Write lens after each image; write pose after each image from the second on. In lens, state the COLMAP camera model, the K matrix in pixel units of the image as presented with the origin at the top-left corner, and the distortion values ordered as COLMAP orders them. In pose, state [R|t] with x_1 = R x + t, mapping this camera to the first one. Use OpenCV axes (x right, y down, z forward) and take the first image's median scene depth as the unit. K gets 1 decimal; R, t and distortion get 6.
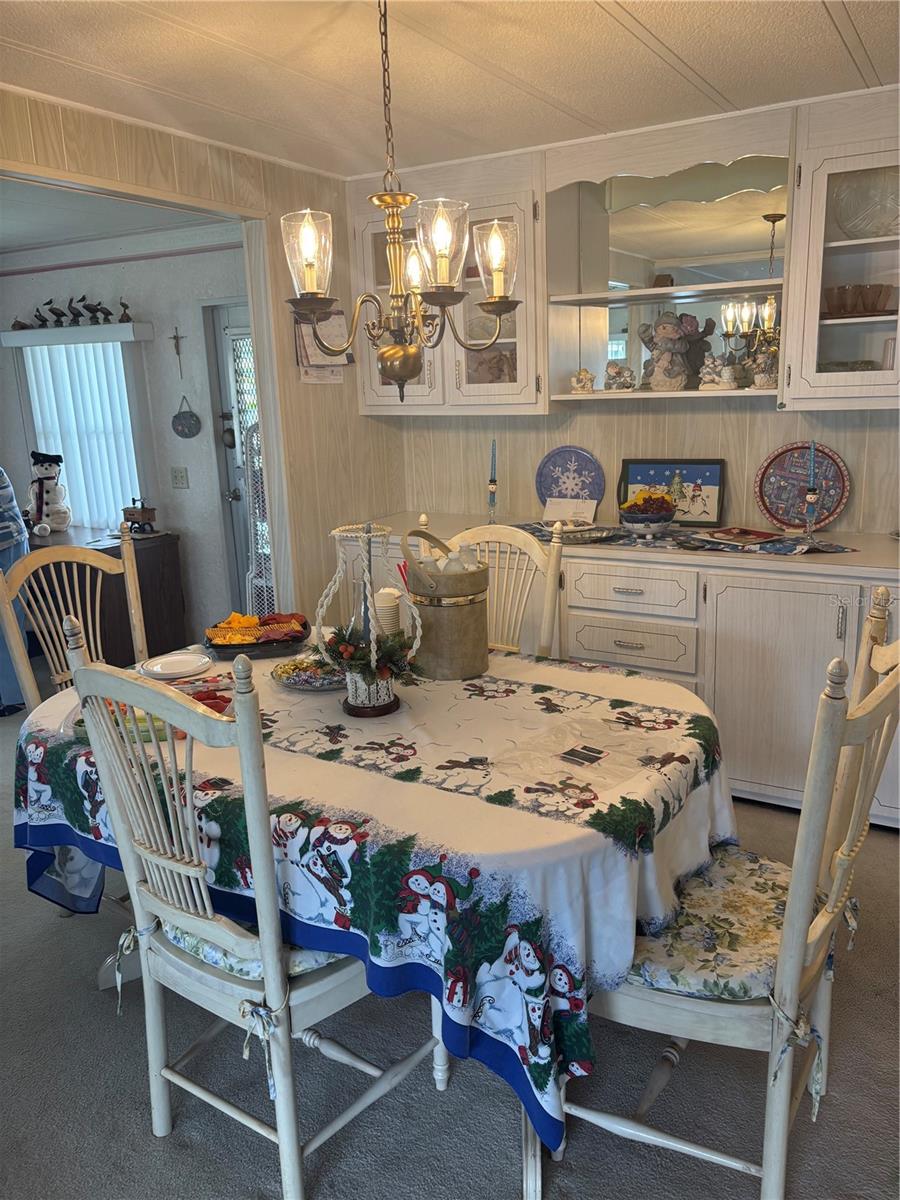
lens RADIAL K [[902.3, 0, 460.5], [0, 902.3, 608.0], [0, 0, 1]] dist [0.048424, -0.053993]
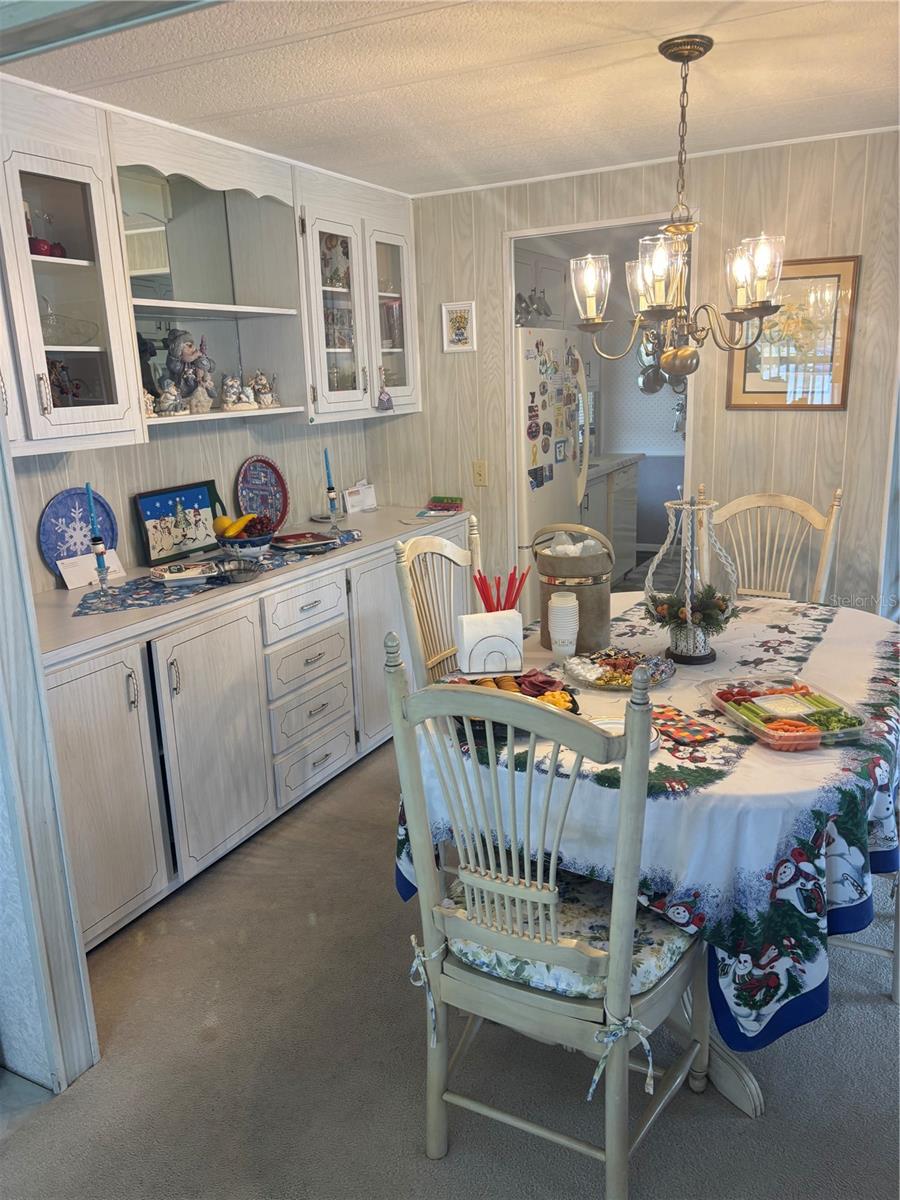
lens RADIAL K [[902.3, 0, 460.5], [0, 902.3, 608.0], [0, 0, 1]] dist [0.048424, -0.053993]
pose [[-0.052216, -0.219361, 0.974245, -0.772884], [0.280498, 0.933081, 0.225126, -0.189277], [-0.958433, 0.285029, 0.012808, 0.800444]]
